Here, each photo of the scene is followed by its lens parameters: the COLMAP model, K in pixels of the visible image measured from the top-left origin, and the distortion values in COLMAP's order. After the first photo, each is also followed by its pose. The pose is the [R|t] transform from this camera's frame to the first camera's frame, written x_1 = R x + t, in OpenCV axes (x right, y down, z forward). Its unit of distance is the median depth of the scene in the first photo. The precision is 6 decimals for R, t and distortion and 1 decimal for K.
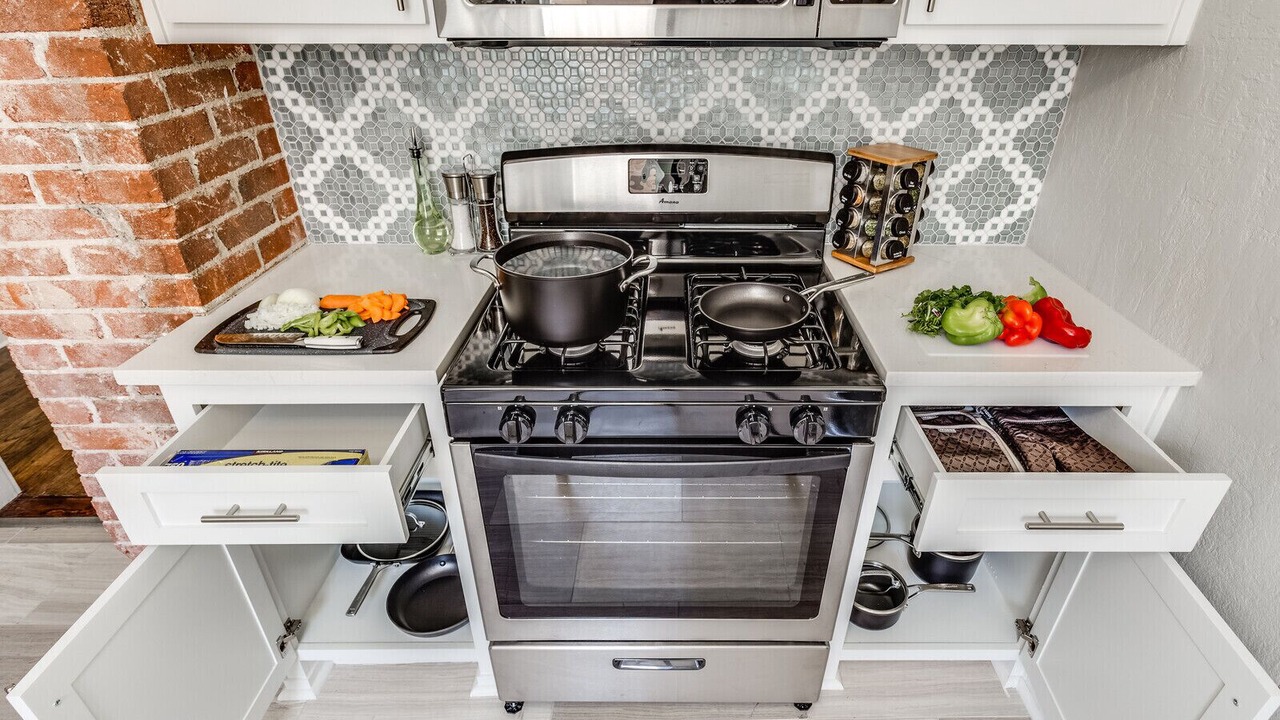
lens RADIAL K [[637.0, 0, 640.0], [0, 637.0, 360.0], [0, 0, 1]] dist [-0.000918, -0.000899]
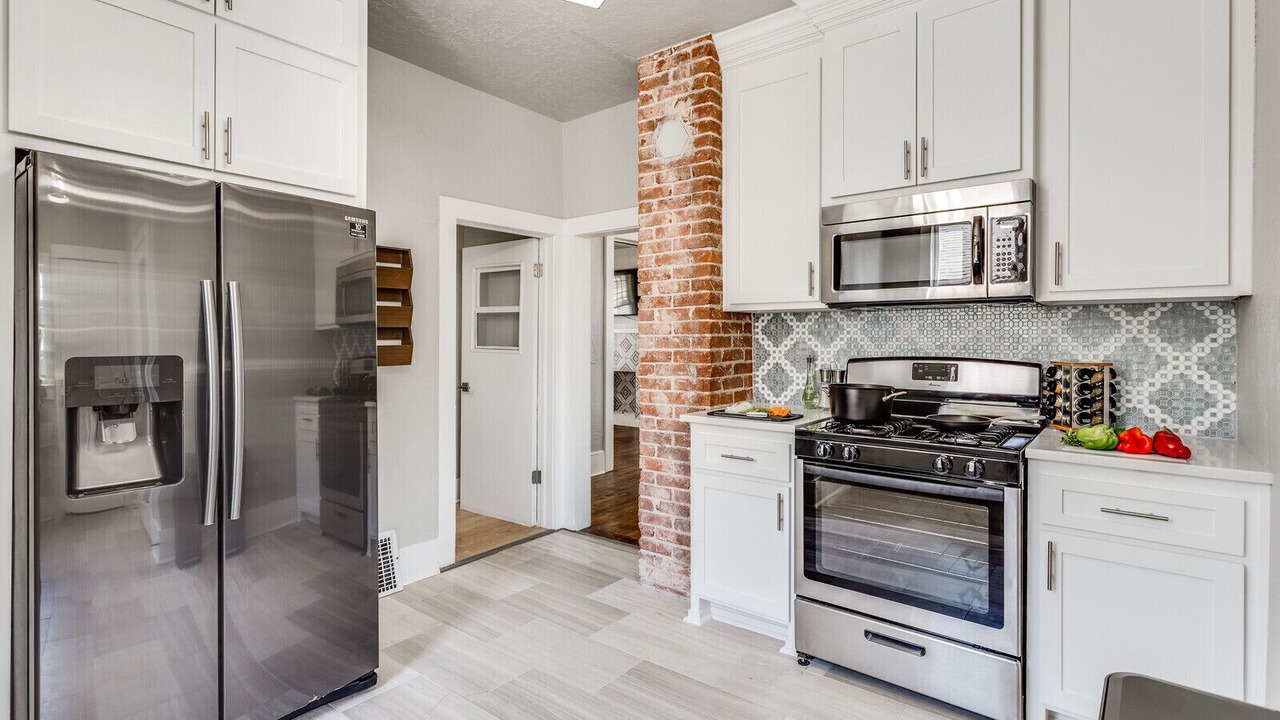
lens RADIAL K [[637.0, 0, 640.0], [0, 637.0, 360.0], [0, 0, 1]] dist [-0.000918, -0.000899]
pose [[0.802097, 0.010793, -0.597097, 0.501860], [-0.293741, 0.877658, -0.378725, 0.697339], [0.519959, 0.479166, 0.707137, -0.865563]]
